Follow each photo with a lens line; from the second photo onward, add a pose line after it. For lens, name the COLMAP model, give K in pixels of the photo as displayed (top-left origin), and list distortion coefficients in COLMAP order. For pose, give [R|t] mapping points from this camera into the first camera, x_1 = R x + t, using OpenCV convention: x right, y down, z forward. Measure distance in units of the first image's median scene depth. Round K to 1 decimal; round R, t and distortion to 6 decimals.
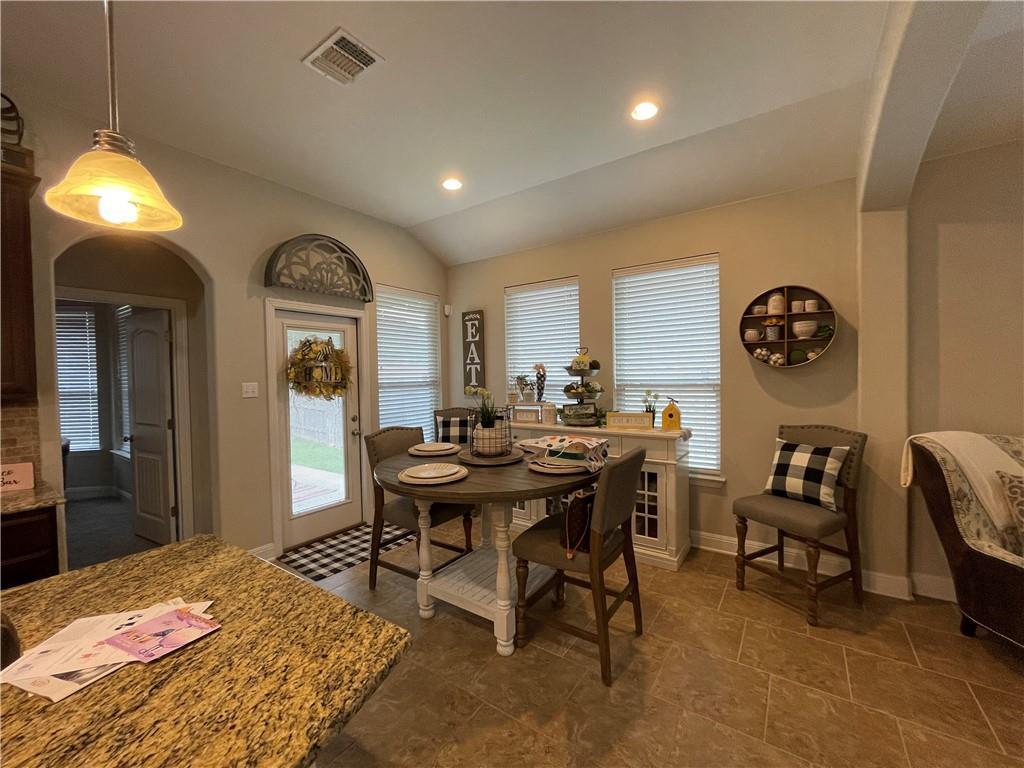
lens RADIAL K [[412.0, 0, 510.4], [0, 412.0, 377.4], [0, 0, 1]] dist [-0.007710, 0.000247]
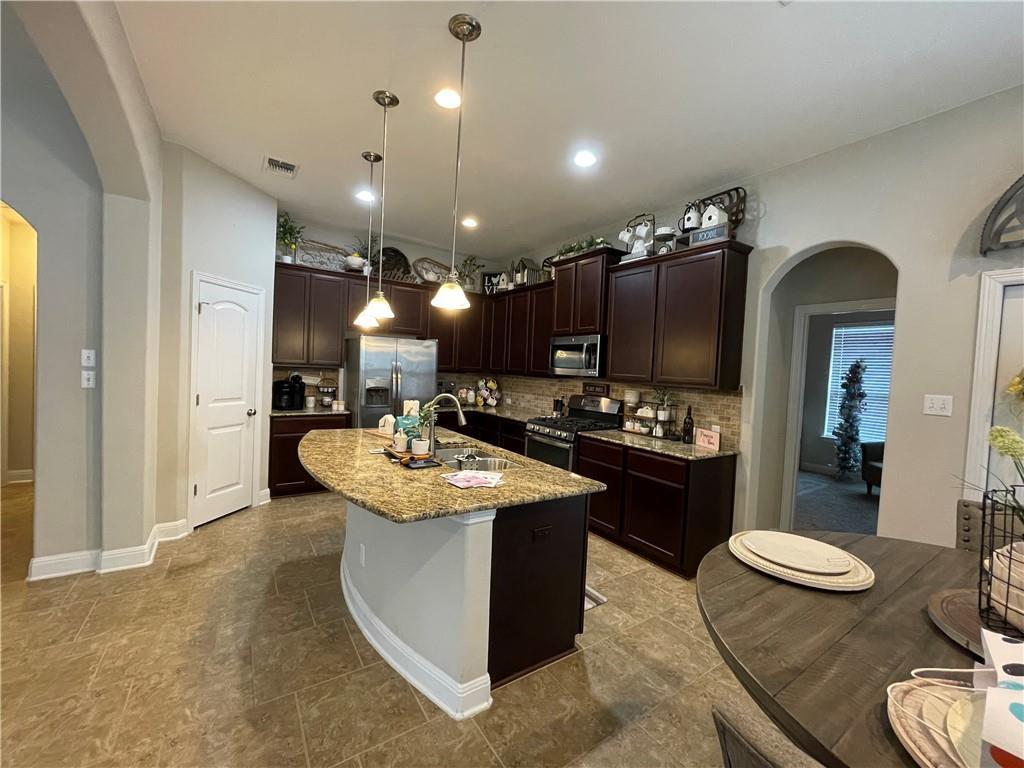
lens RADIAL K [[412.0, 0, 515.6], [0, 412.0, 384.6], [0, 0, 1]] dist [-0.007710, 0.000247]
pose [[-0.350414, 0.038961, -0.935784, 0.447164], [-0.045558, 0.997243, 0.058579, -0.020879], [0.935486, 0.063160, -0.347673, 0.763477]]
